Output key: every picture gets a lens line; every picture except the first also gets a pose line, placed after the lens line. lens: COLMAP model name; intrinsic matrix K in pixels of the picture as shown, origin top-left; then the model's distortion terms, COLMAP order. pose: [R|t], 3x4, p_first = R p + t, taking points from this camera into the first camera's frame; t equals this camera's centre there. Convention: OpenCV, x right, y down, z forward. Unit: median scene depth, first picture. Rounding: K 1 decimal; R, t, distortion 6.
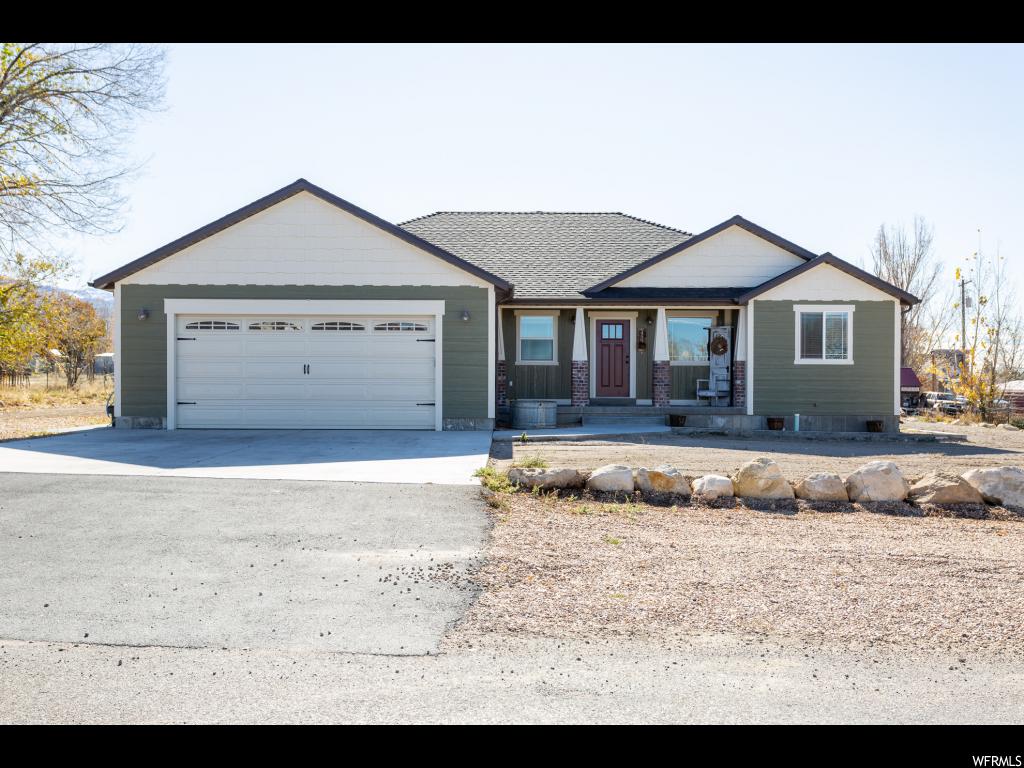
lens RADIAL K [[1011.6, 0, 511.9], [0, 1011.6, 384.9], [0, 0, 1]] dist [0.011733, 0.000000]
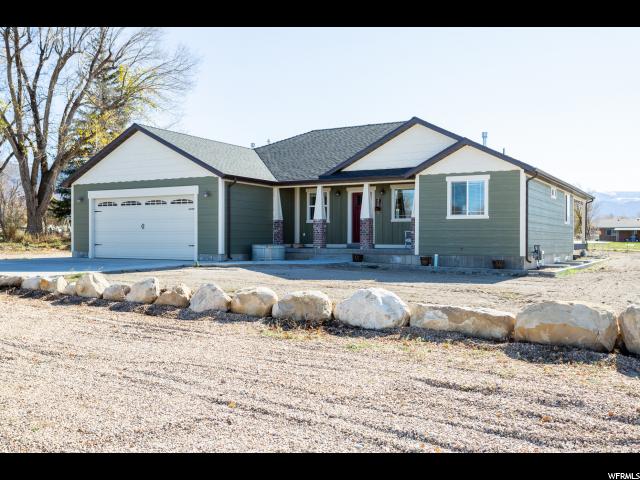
lens RADIAL K [[612.5, 0, 320.2], [0, 612.5, 240.6], [0, 0, 1]] dist [-0.002469, 0.000000]
pose [[0.861922, -0.001140, -0.507040, 0.558298], [-0.000381, 0.999996, -0.002896, 0.011703], [0.507041, 0.002690, 0.861918, 0.180615]]
